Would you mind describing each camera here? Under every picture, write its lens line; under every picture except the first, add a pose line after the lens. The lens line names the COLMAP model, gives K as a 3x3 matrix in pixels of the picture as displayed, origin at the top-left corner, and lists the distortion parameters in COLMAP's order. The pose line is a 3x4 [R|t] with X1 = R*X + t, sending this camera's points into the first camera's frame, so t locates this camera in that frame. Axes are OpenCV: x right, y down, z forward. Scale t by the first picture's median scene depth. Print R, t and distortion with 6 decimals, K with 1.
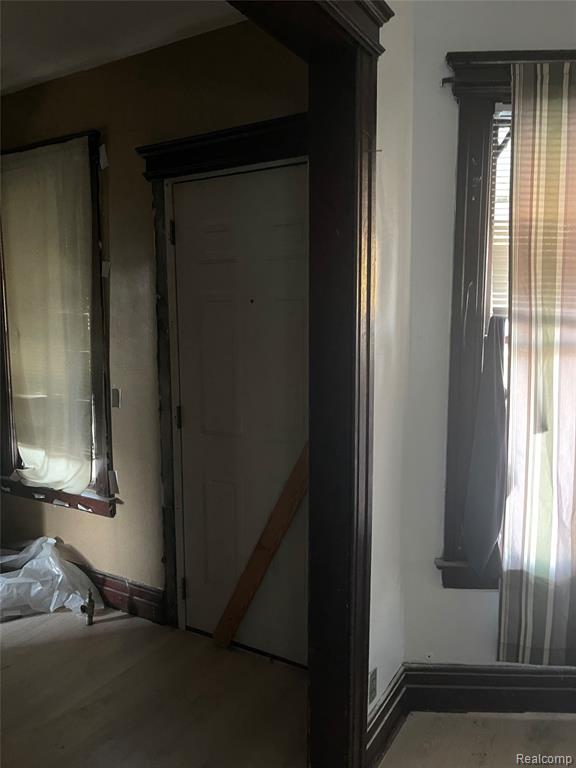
lens RADIAL K [[568.8, 0, 288.0], [0, 568.8, 384.0], [0, 0, 1]] dist [0.002275, -0.006744]
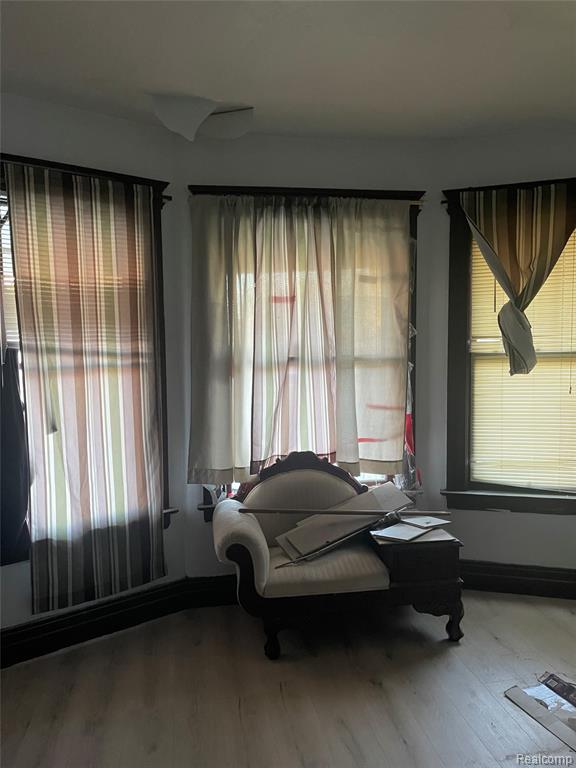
lens RADIAL K [[559.1, 0, 288.0], [0, 559.1, 384.0], [0, 0, 1]] dist [0.047463, -0.000398]
pose [[0.692511, -0.052754, 0.719476, -0.081573], [0.096259, 0.995162, -0.019684, 0.031052], [-0.714957, 0.082888, 0.694238, -0.219157]]
